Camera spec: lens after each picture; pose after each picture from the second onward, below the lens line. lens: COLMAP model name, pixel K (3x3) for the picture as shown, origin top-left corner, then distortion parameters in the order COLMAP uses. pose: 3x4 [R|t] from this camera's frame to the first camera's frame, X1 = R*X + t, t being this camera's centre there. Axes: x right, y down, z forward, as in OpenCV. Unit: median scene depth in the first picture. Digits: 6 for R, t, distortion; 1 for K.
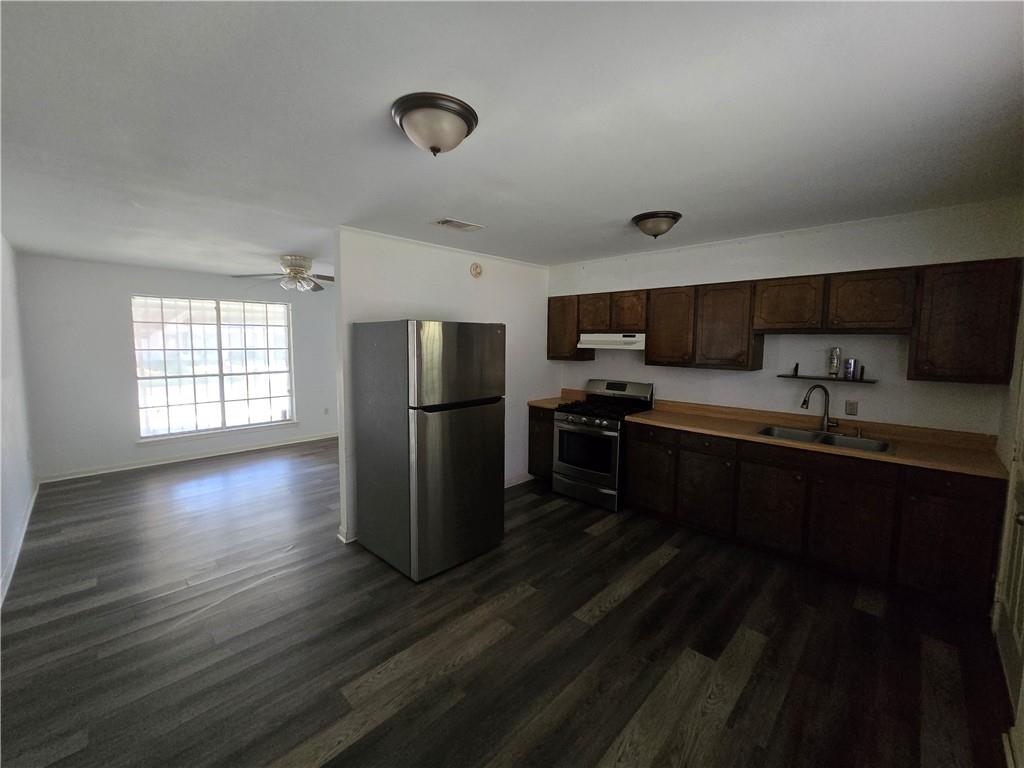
lens RADIAL K [[421.5, 0, 512.8], [0, 421.5, 376.6], [0, 0, 1]] dist [-0.002692, 0.000599]
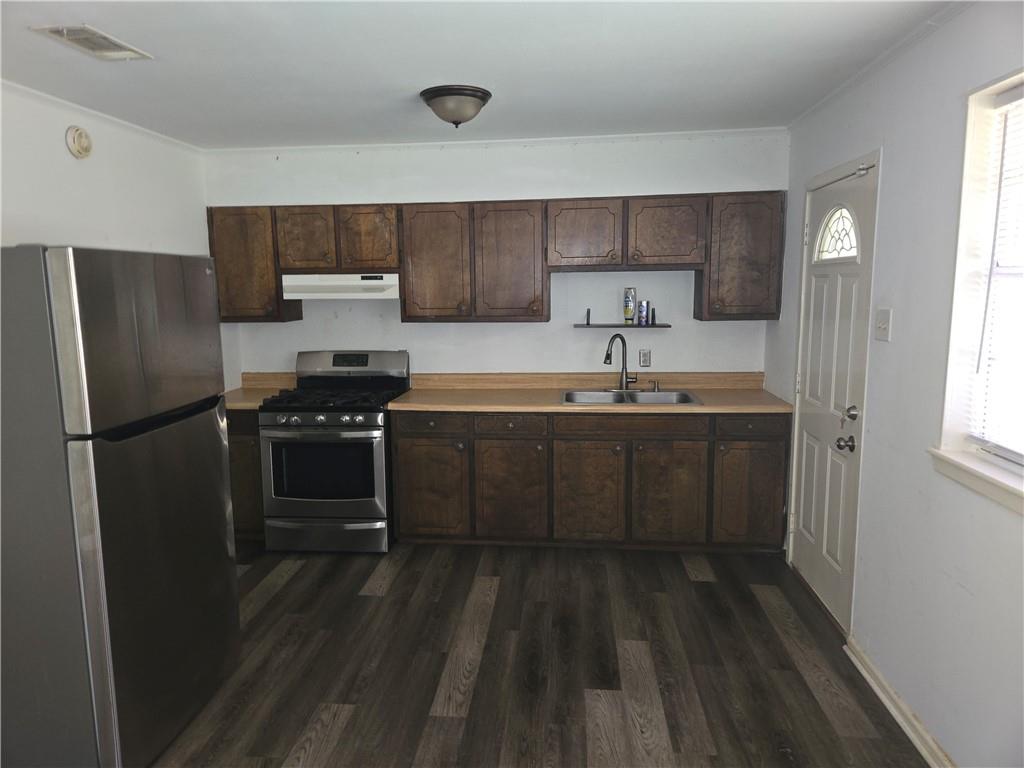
lens RADIAL K [[678.9, 0, 508.6], [0, 678.9, 385.0], [0, 0, 1]] dist [0.054765, -0.029313]
pose [[0.781974, -0.111907, 0.613183, -0.265392], [0.075456, 0.993512, 0.085090, -0.010307], [-0.618727, -0.020270, 0.785345, 0.088092]]
